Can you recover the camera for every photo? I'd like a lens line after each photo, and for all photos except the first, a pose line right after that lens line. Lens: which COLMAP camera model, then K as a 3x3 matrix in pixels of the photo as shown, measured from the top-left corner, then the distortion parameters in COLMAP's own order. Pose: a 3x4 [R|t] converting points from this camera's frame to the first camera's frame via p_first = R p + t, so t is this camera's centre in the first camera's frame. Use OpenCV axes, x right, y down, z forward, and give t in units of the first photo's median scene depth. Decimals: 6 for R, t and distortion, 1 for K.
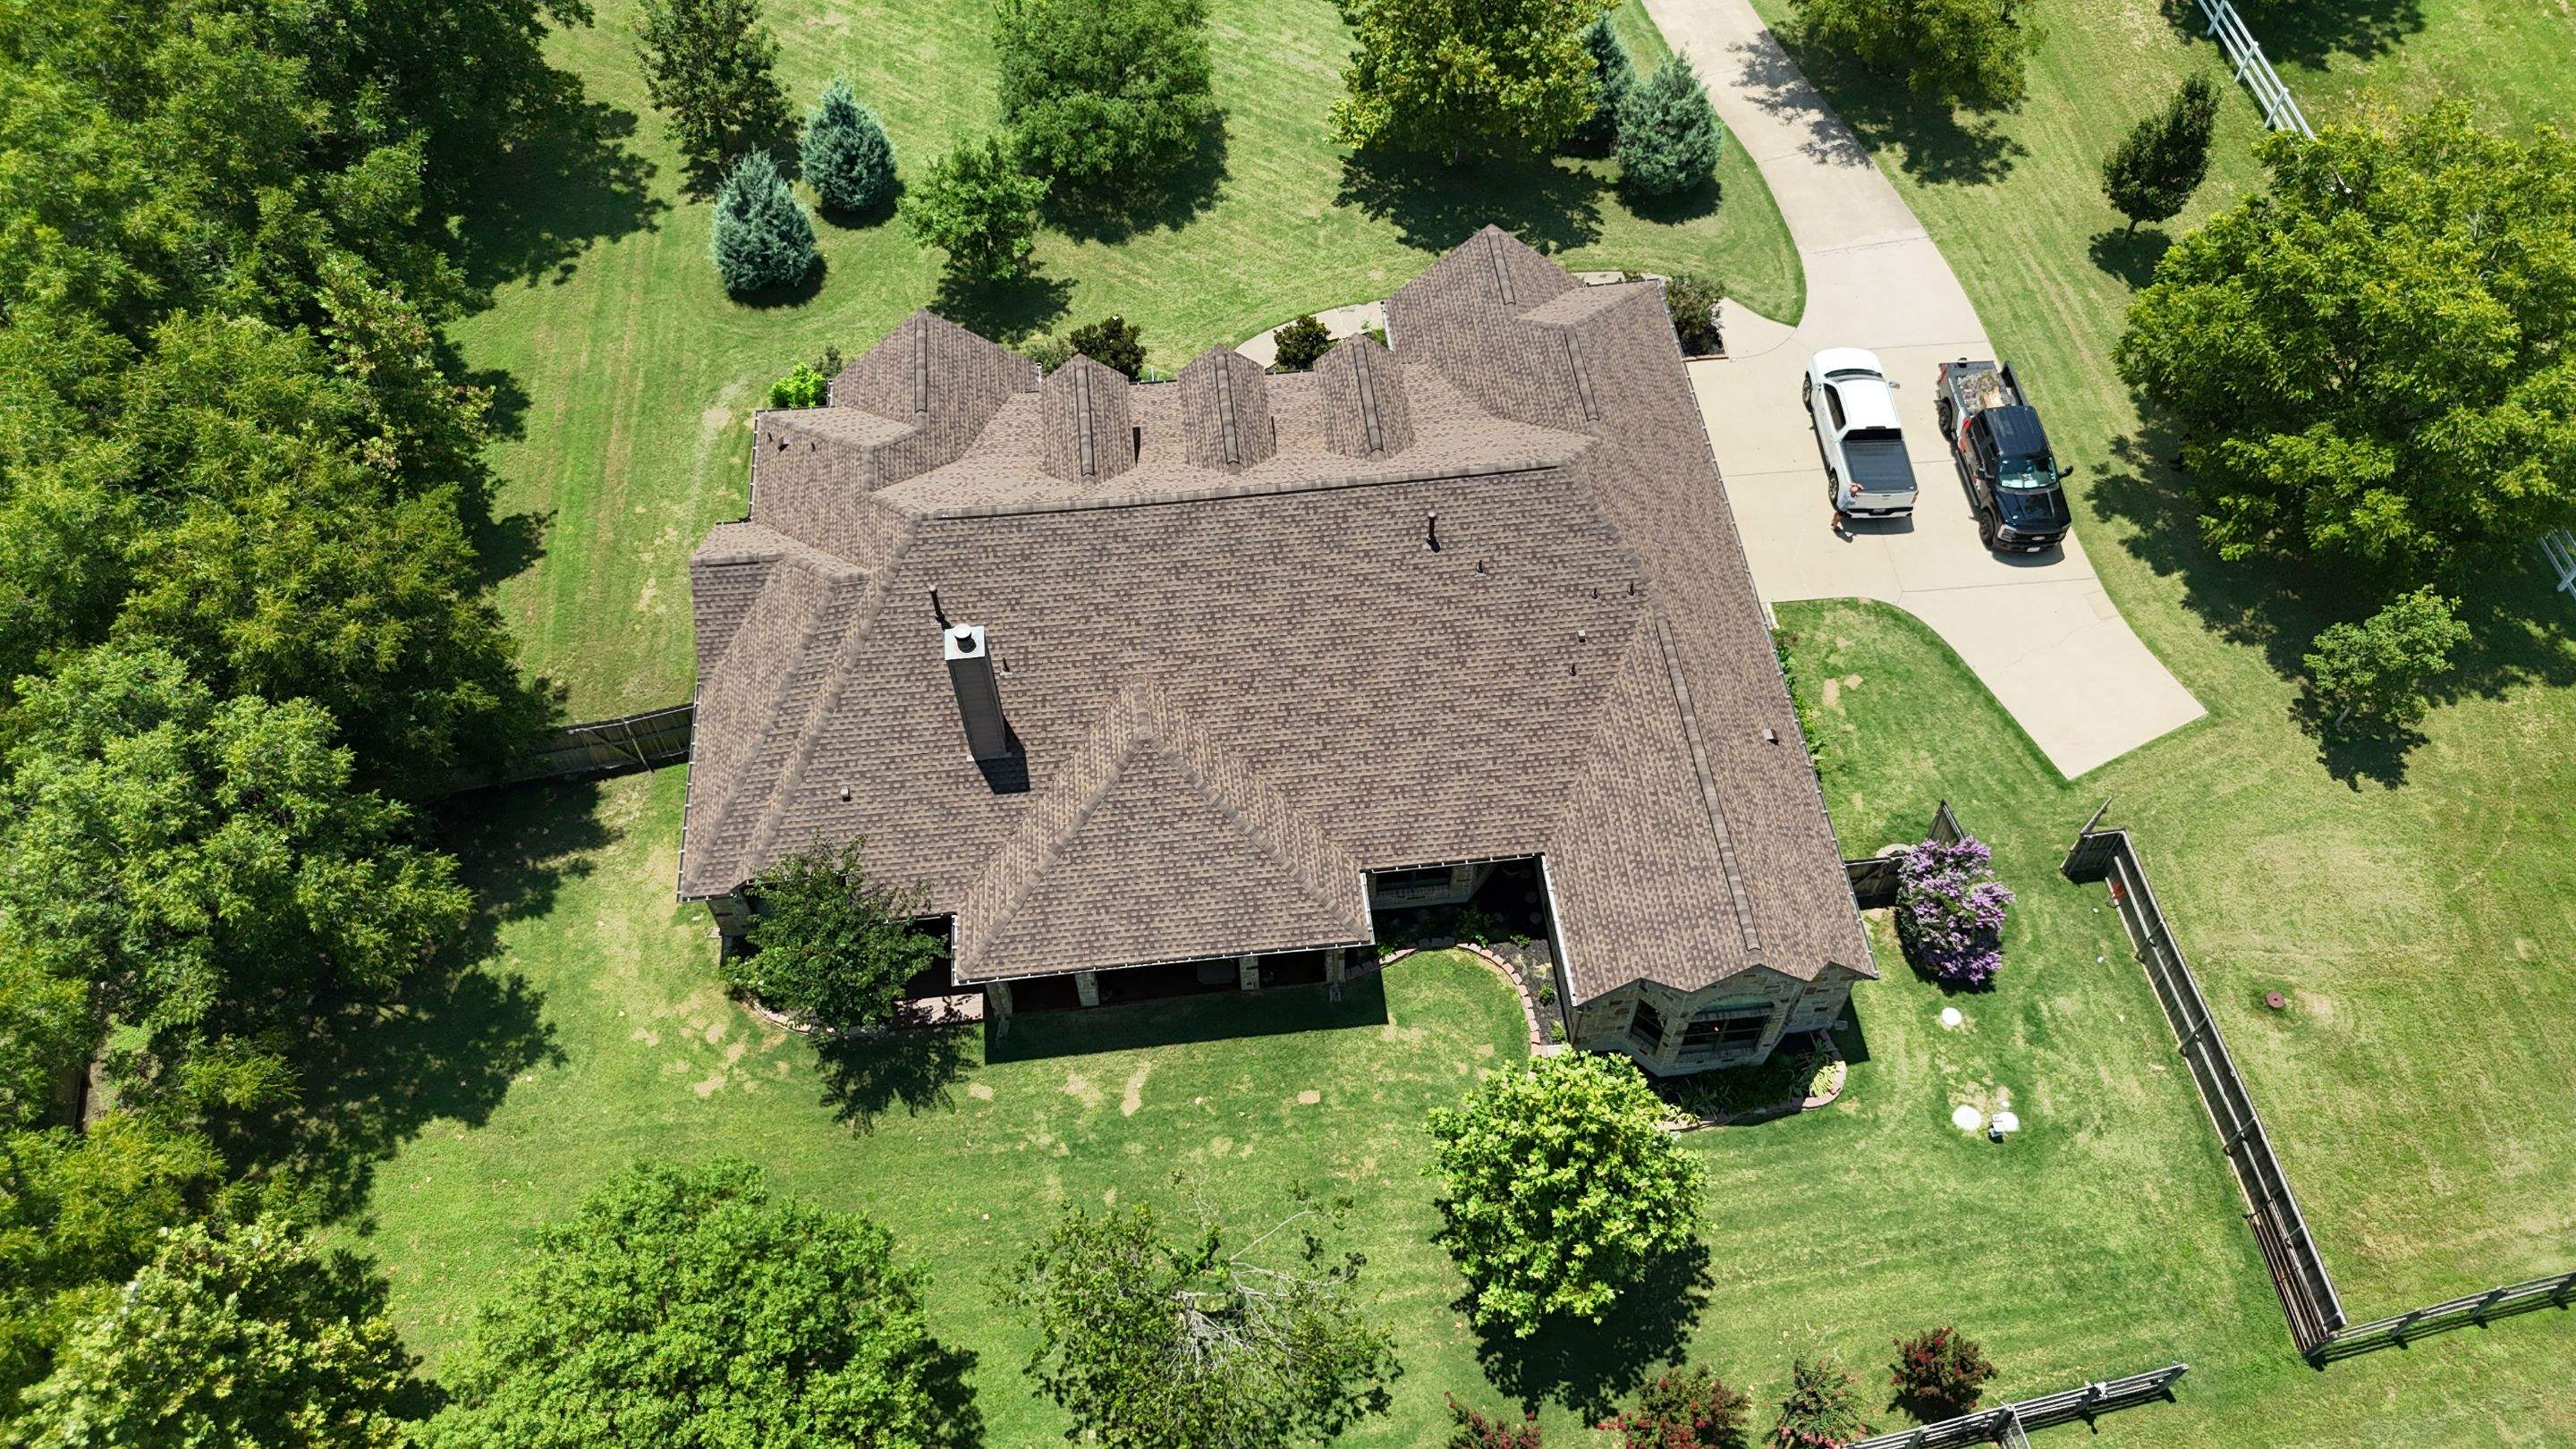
lens RADIAL K [[1905.1, 0, 1294.8], [0, 1905.1, 720.3], [0, 0, 1]] dist [0.064886, -0.062284]
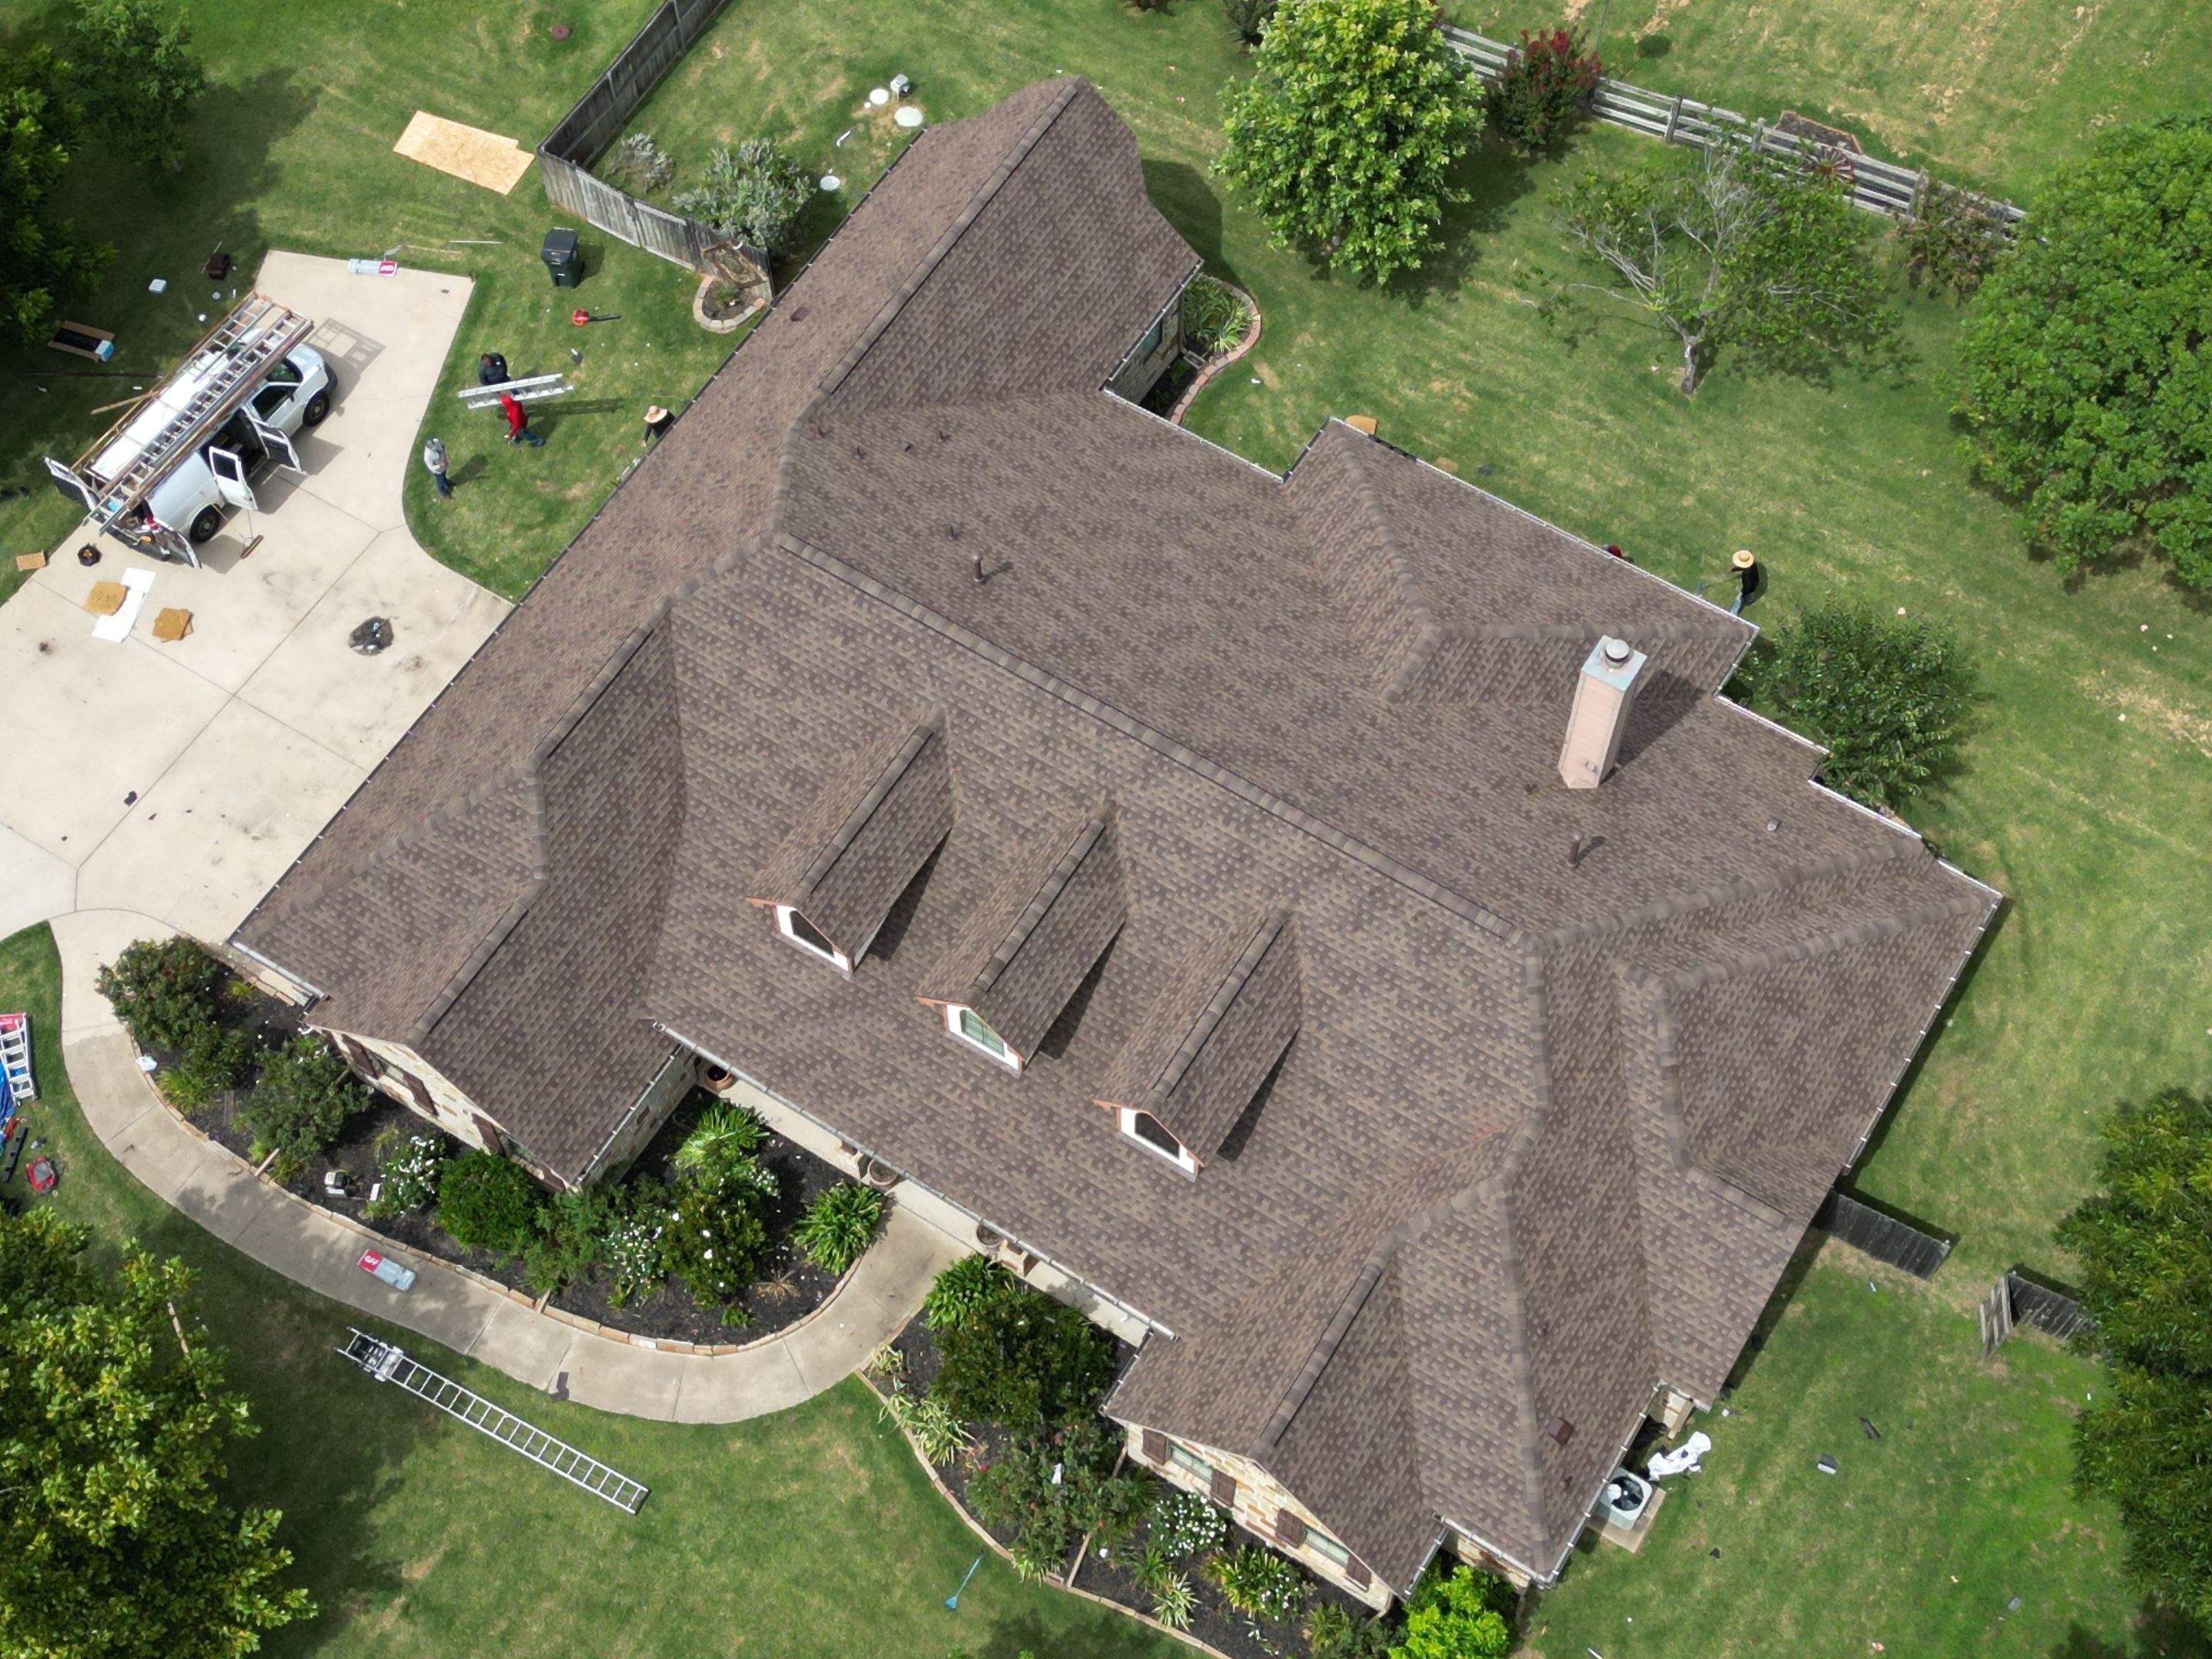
lens RADIAL K [[3100.7, 0, 1091.6], [0, 3100.7, 814.2], [0, 0, 1]] dist [0.092735, 0.000000]
pose [[-0.783650, -0.535899, 0.314173, -0.402847], [0.516548, -0.281211, 0.808764, -1.101035], [-0.345067, 0.796073, 0.497188, 0.447378]]
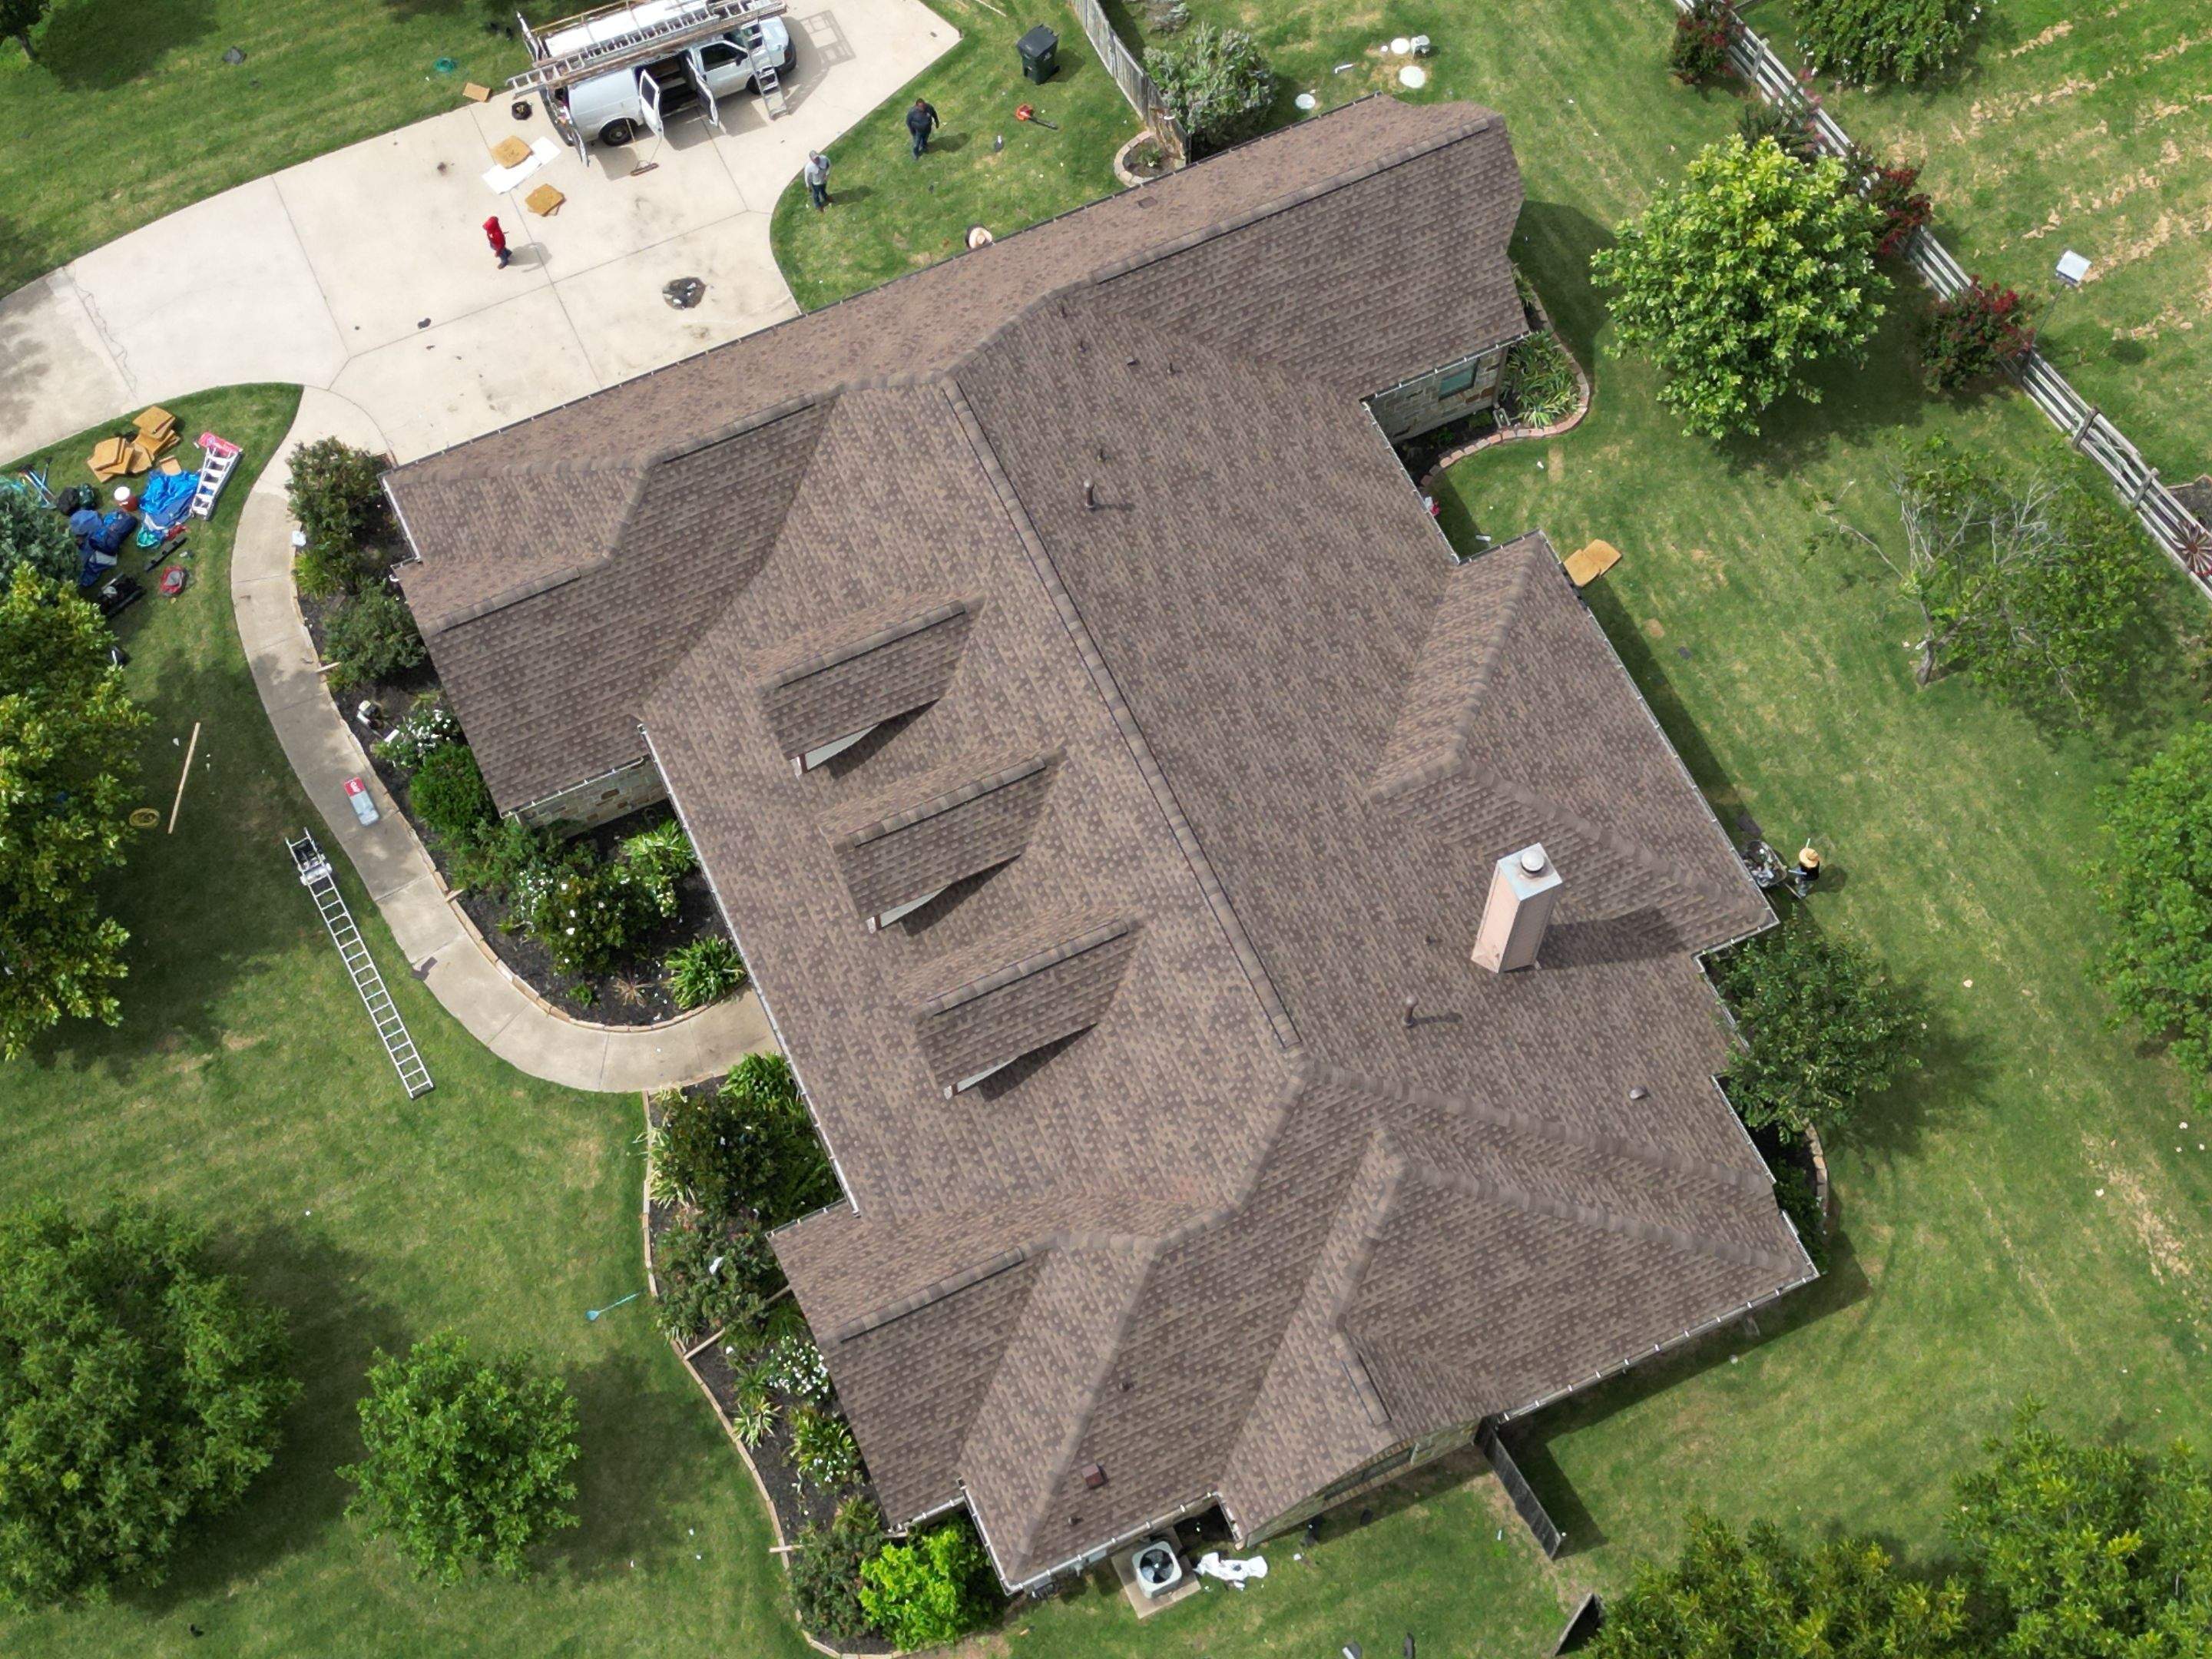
lens RADIAL K [[3100.7, 0, 1098.4], [0, 3100.7, 818.8], [0, 0, 1]] dist [0.092735, 0.000000]
pose [[-0.322184, -0.853388, 0.409789, -0.573635], [0.778049, 0.007892, 0.628154, -0.908546], [-0.539293, 0.521217, 0.661435, 0.211512]]
